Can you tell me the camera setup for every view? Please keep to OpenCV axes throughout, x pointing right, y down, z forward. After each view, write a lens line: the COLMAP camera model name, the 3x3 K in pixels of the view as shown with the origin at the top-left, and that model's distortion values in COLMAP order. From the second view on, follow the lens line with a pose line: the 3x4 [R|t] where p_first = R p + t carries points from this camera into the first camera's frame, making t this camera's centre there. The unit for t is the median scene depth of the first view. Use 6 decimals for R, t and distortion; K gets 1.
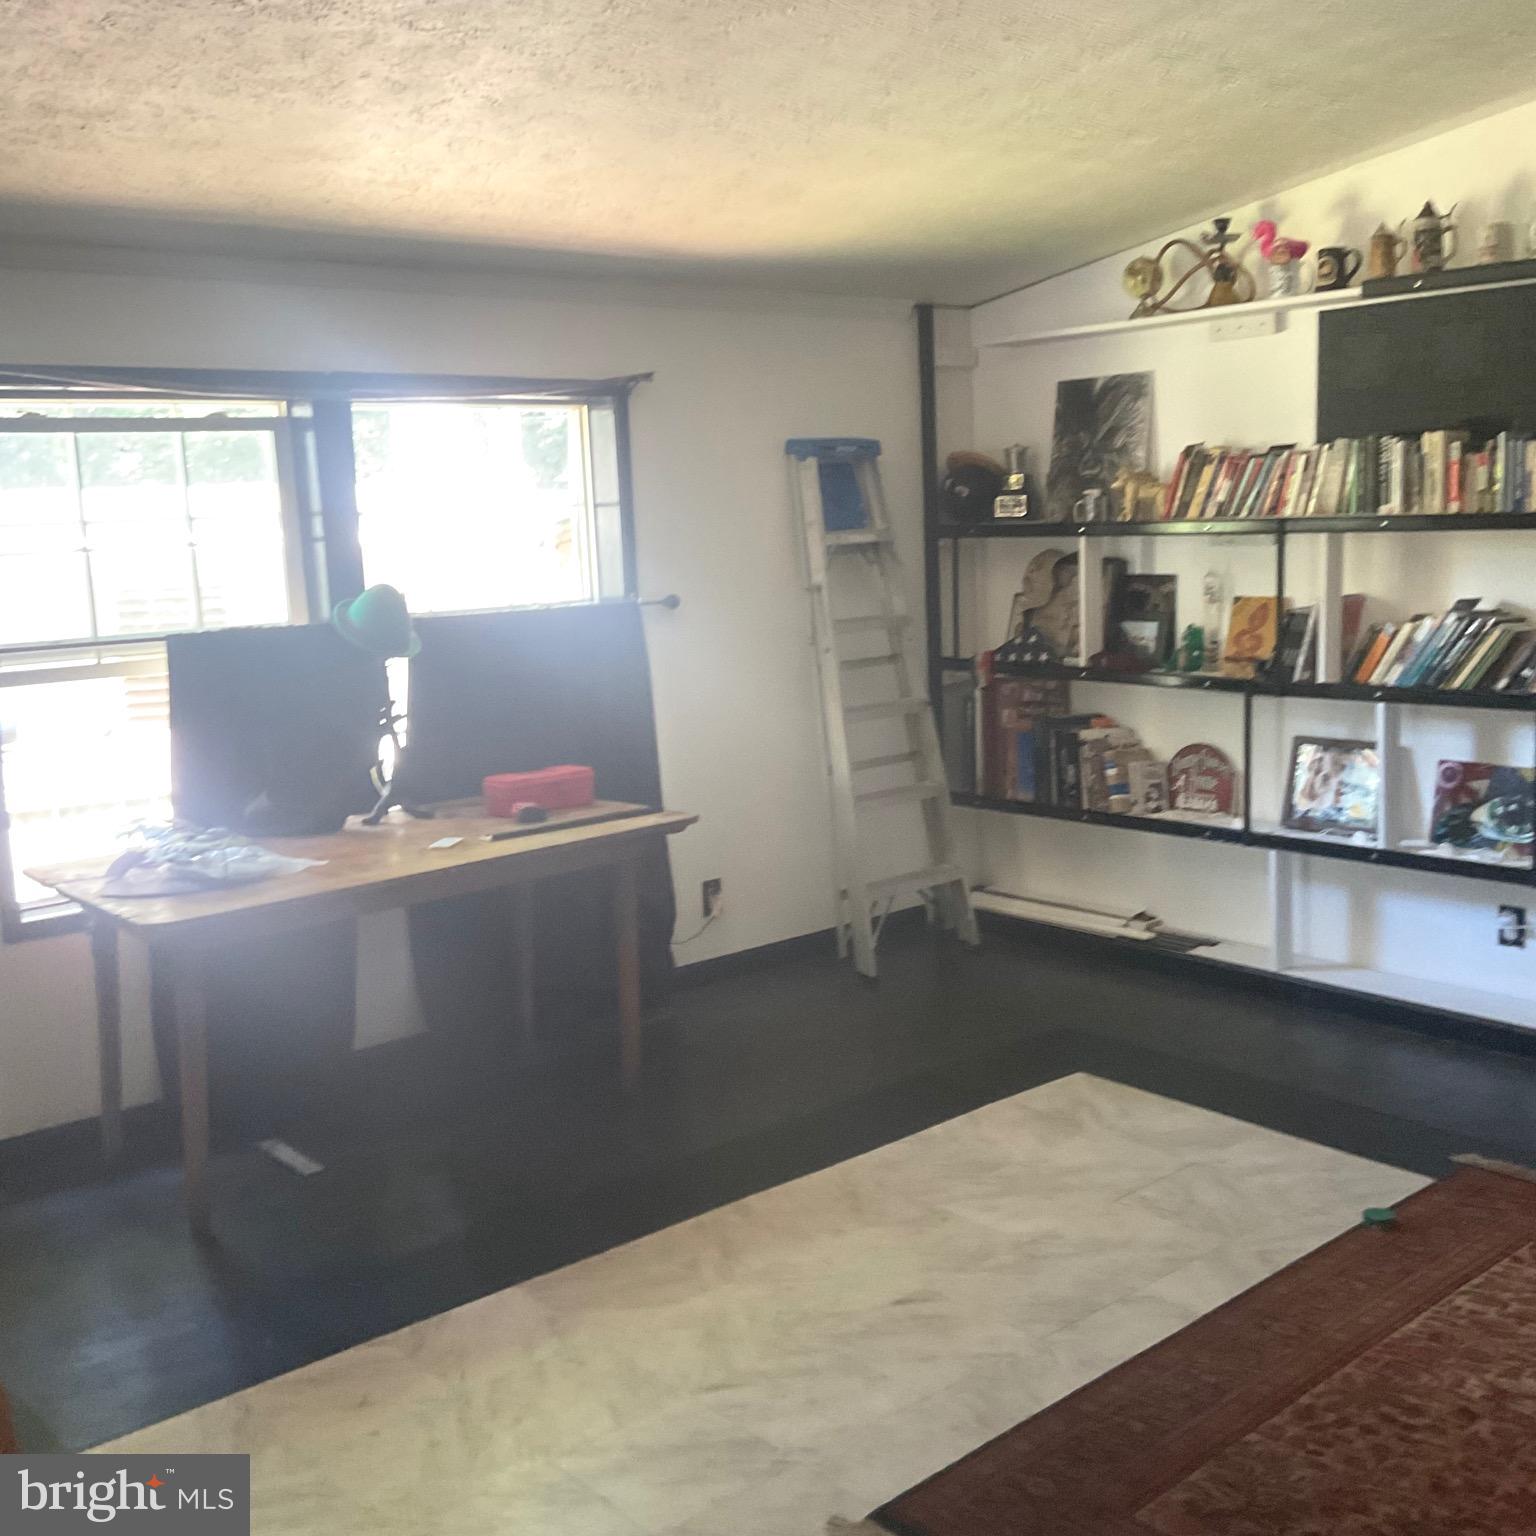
lens RADIAL K [[1704.0, 0, 773.8], [0, 1704.0, 762.8], [0, 0, 1]] dist [0.048970, 0.000000]
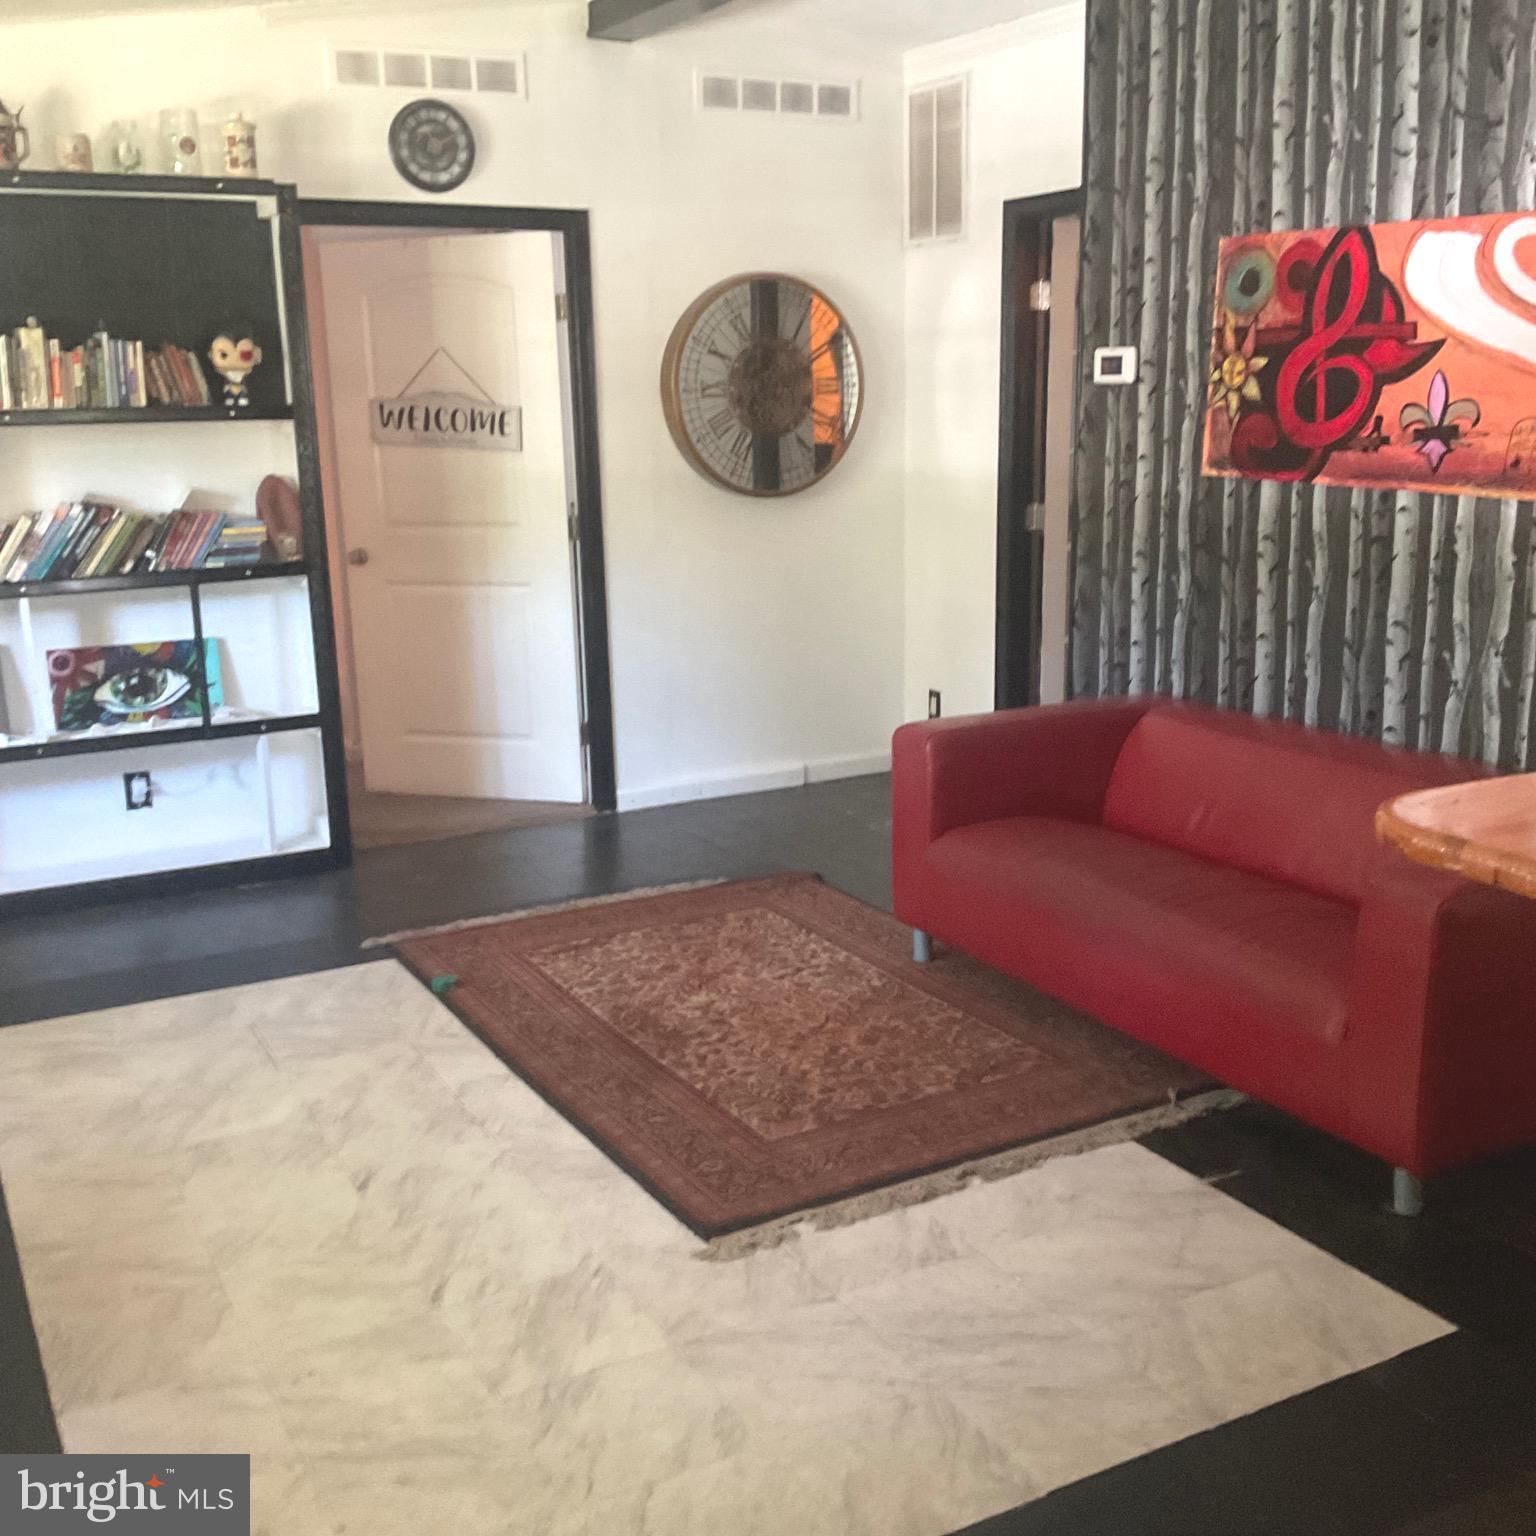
lens RADIAL K [[1704.0, 0, 768.8], [0, 1704.0, 757.8], [0, 0, 1]] dist [0.048970, 0.000000]
pose [[0.200928, -0.176731, 0.963532, -0.545783], [0.155613, 0.976860, 0.146725, -0.023616], [-0.967167, 0.120457, 0.223780, 0.364638]]
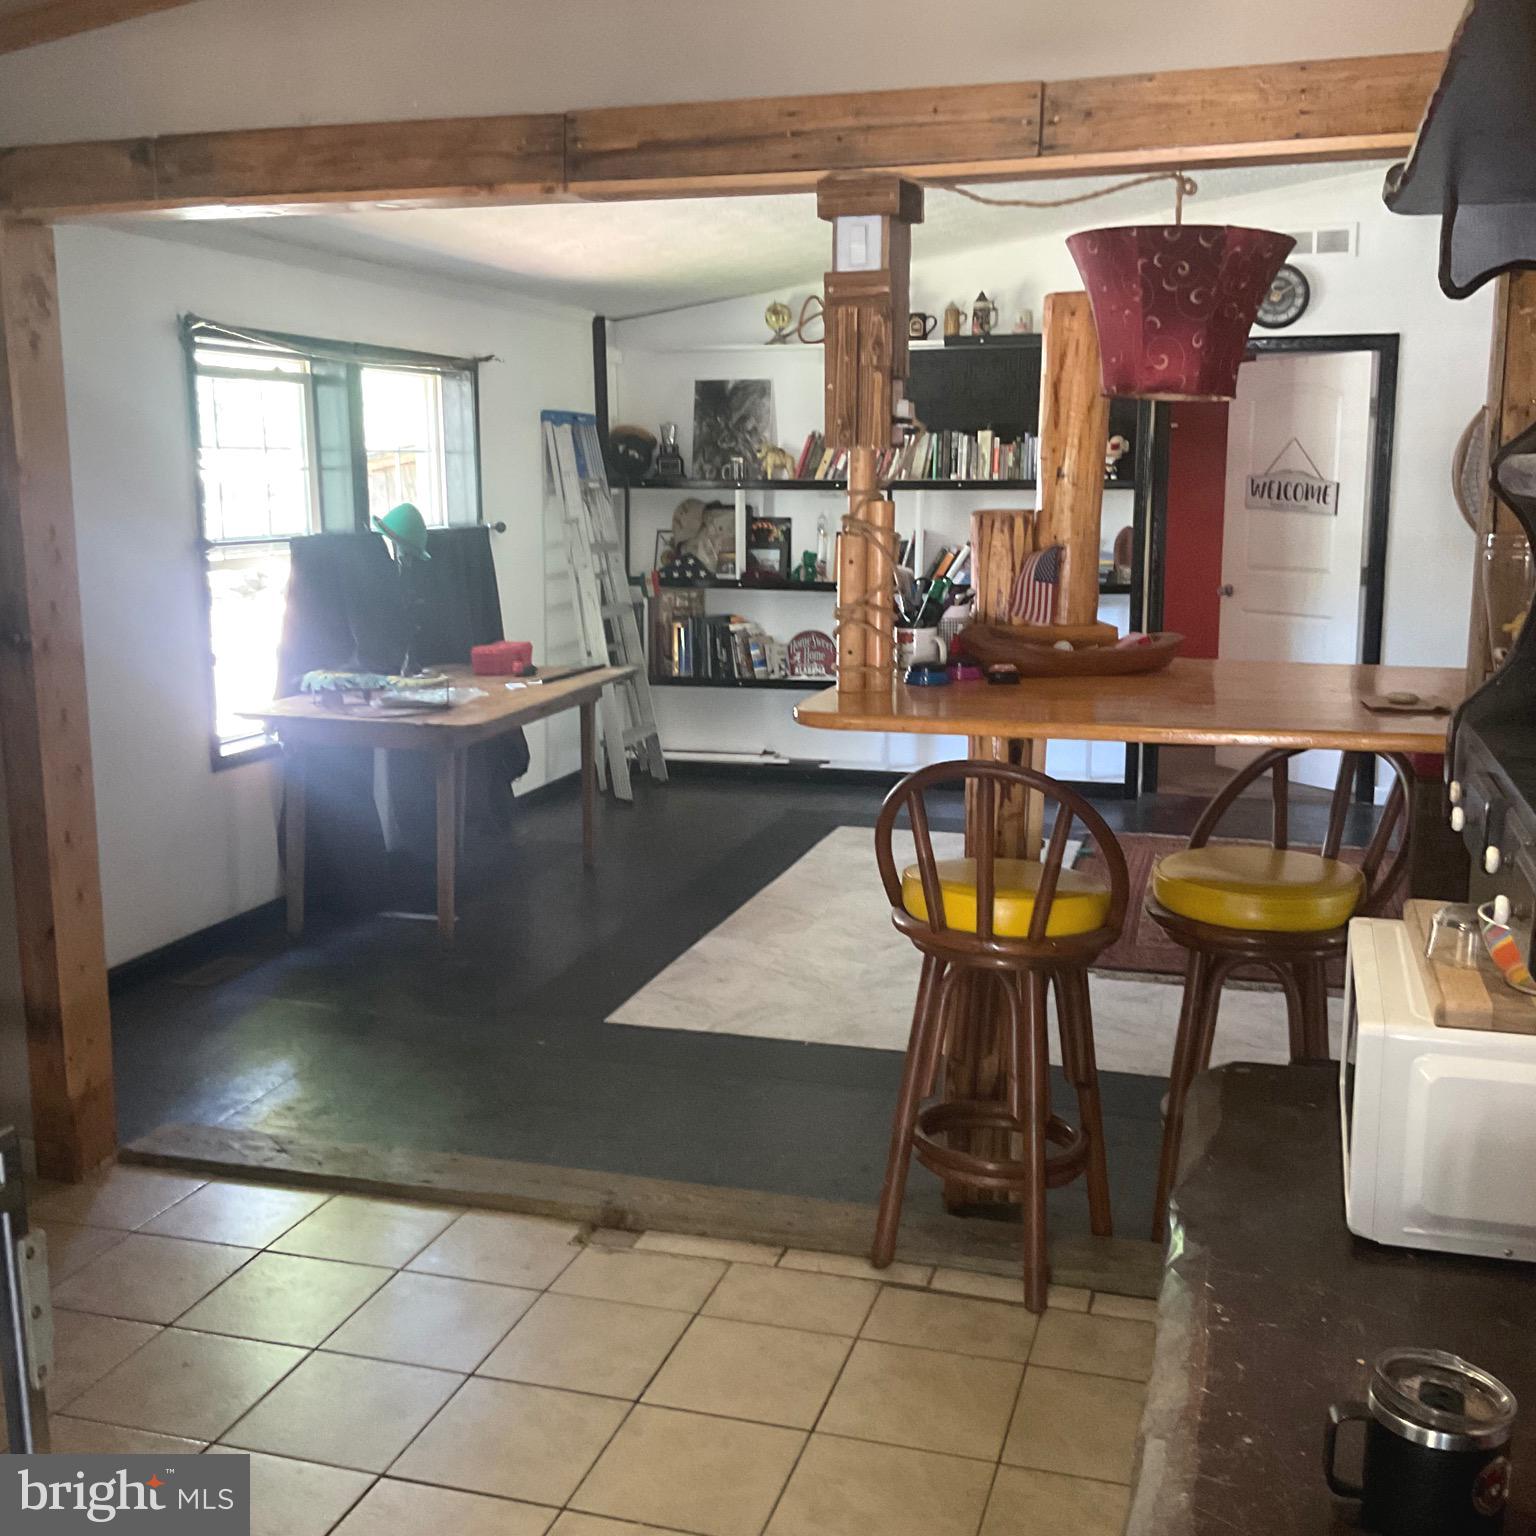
lens RADIAL K [[1704.0, 0, 762.6], [0, 1704.0, 765.8], [0, 0, 1]] dist [0.048970, 0.000000]
pose [[0.838175, -0.056563, 0.542460, -0.697524], [0.051764, 0.998368, 0.024117, 0.079928], [-0.542939, 0.007866, 0.839735, -0.269211]]
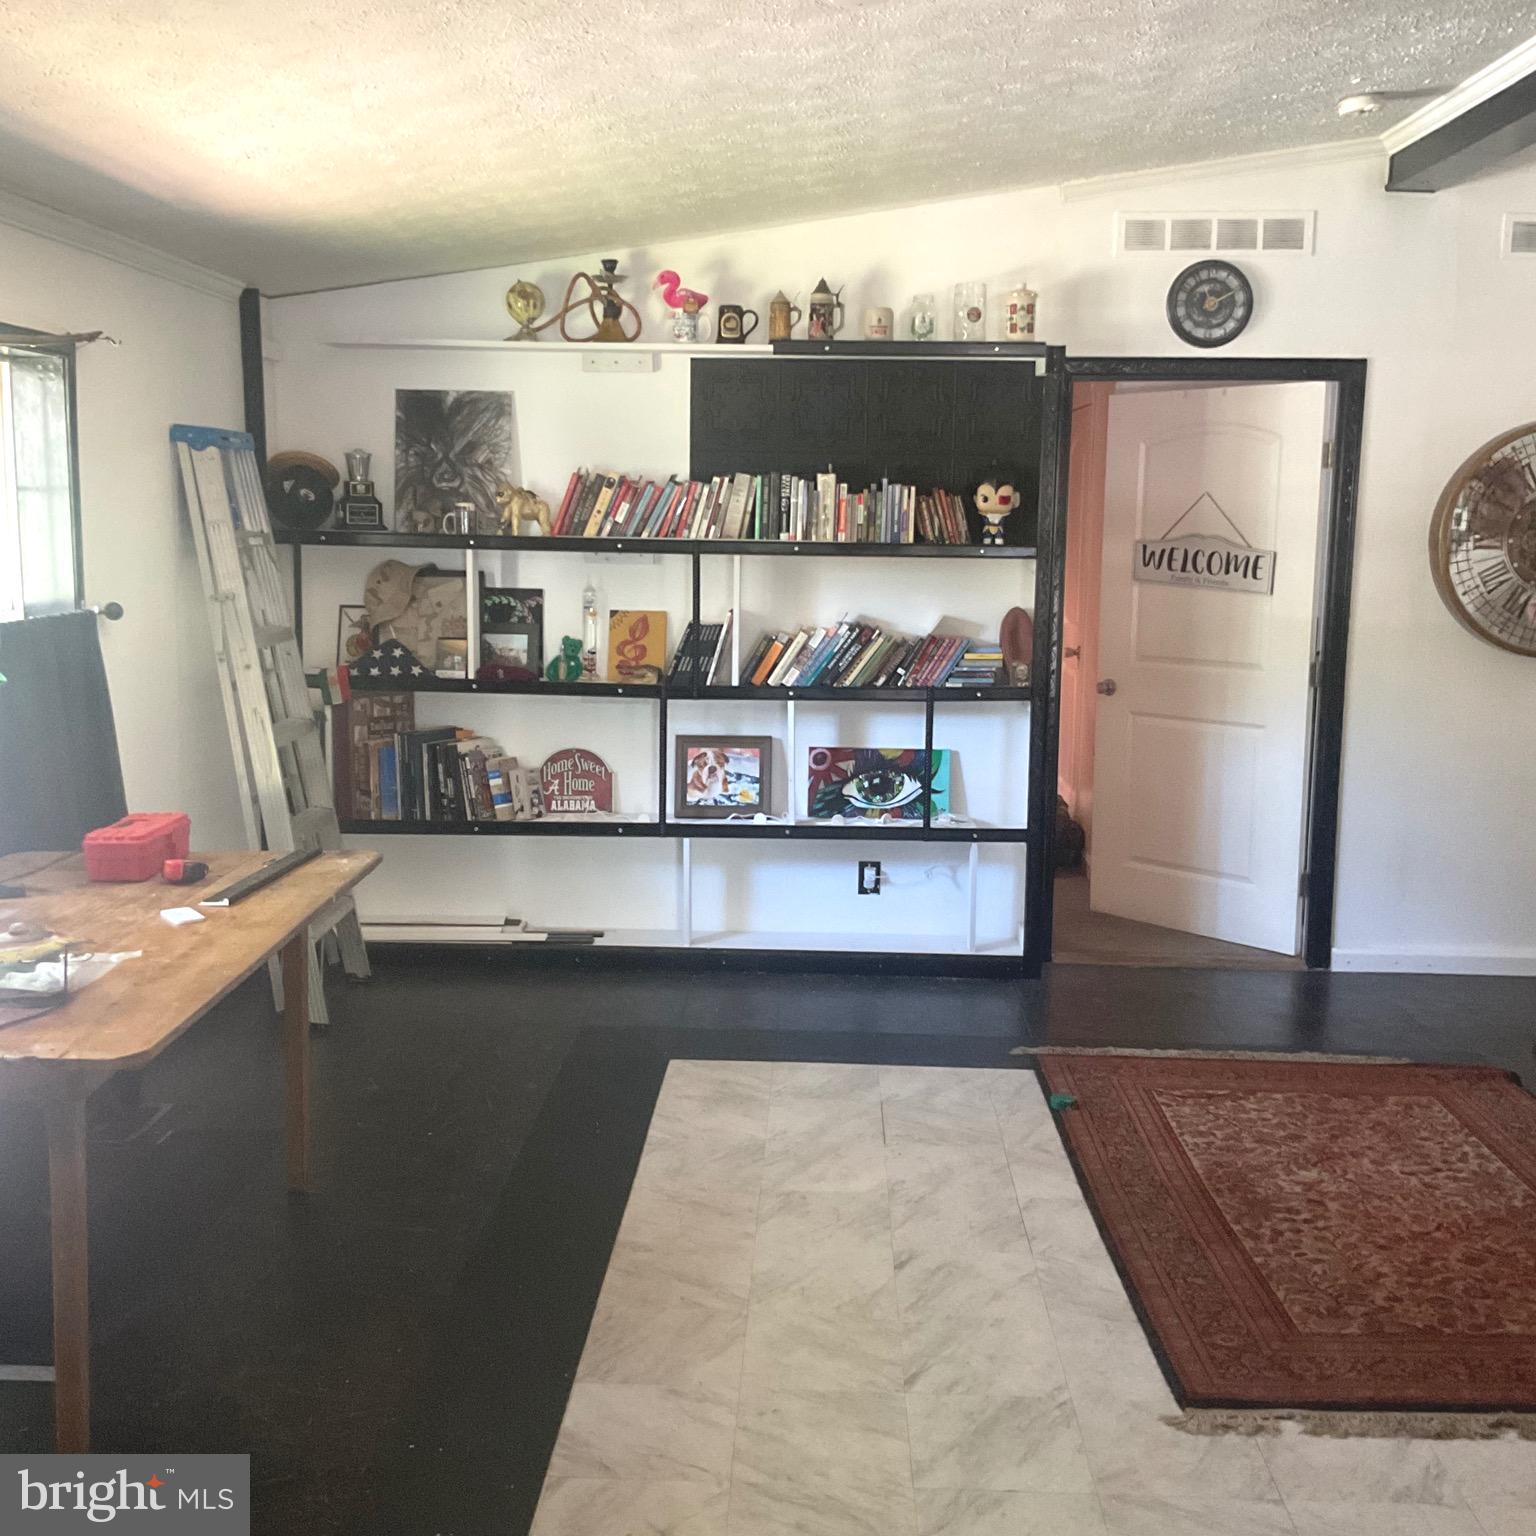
lens RADIAL K [[1704.0, 0, 767.5], [0, 1704.0, 761.4], [0, 0, 1]] dist [0.048970, 0.000000]
pose [[0.669691, -0.061840, 0.740061, -0.521256], [0.070904, 0.997299, 0.019173, -0.017129], [-0.739247, 0.039633, 0.672267, 0.231416]]
